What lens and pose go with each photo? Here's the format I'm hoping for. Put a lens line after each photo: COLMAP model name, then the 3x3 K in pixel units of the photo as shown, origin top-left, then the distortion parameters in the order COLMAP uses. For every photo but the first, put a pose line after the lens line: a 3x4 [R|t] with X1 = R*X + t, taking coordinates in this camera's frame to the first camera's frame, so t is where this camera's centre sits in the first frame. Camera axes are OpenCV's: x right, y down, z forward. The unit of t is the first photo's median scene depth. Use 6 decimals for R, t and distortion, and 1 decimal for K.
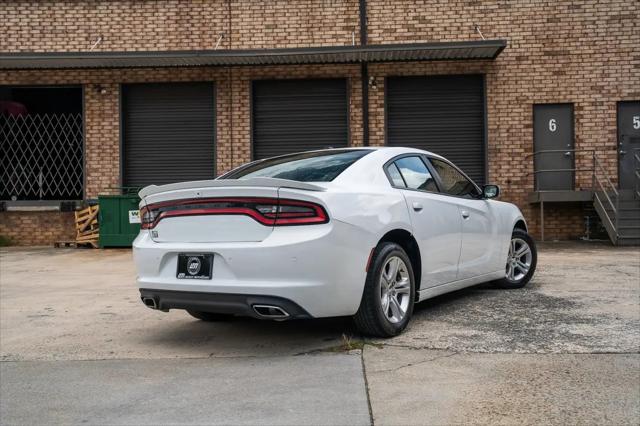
lens RADIAL K [[631.4, 0, 318.1], [0, 631.4, 212.5], [0, 0, 1]] dist [0.006985, 0.113460]
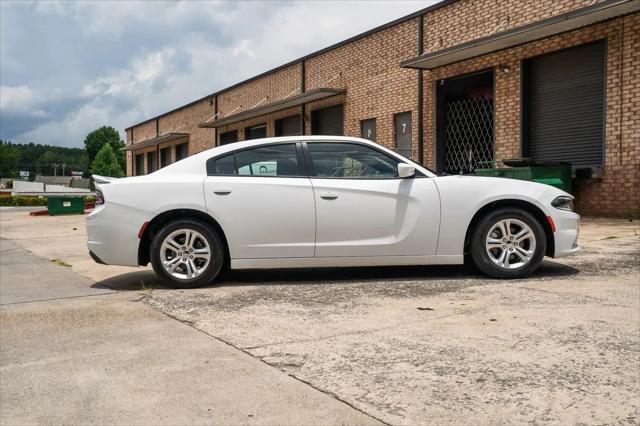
lens RADIAL K [[631.4, 0, 318.1], [0, 631.4, 212.5], [0, 0, 1]] dist [0.006985, 0.113460]
pose [[0.559331, 0.023906, -0.828600, 0.387647], [0.020865, 0.998861, 0.042903, -0.004815], [0.828682, -0.041286, 0.558195, 0.138365]]
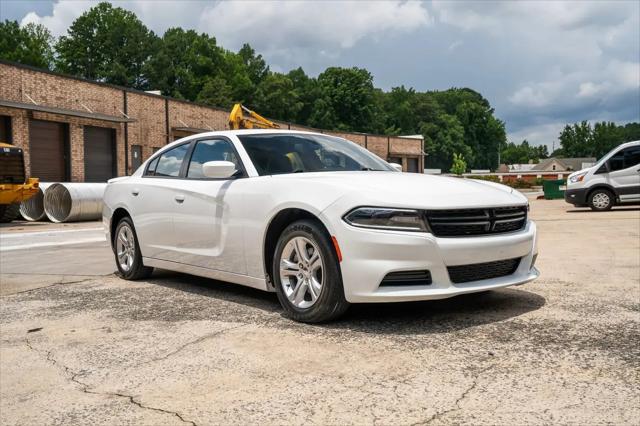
lens RADIAL K [[631.4, 0, 318.1], [0, 631.4, 212.5], [0, 0, 1]] dist [0.006985, 0.113460]
pose [[-0.334504, 0.056792, -0.940681, 0.384281], [0.031460, 0.998299, 0.049084, -0.005127], [0.941869, -0.013175, -0.335722, 0.538719]]
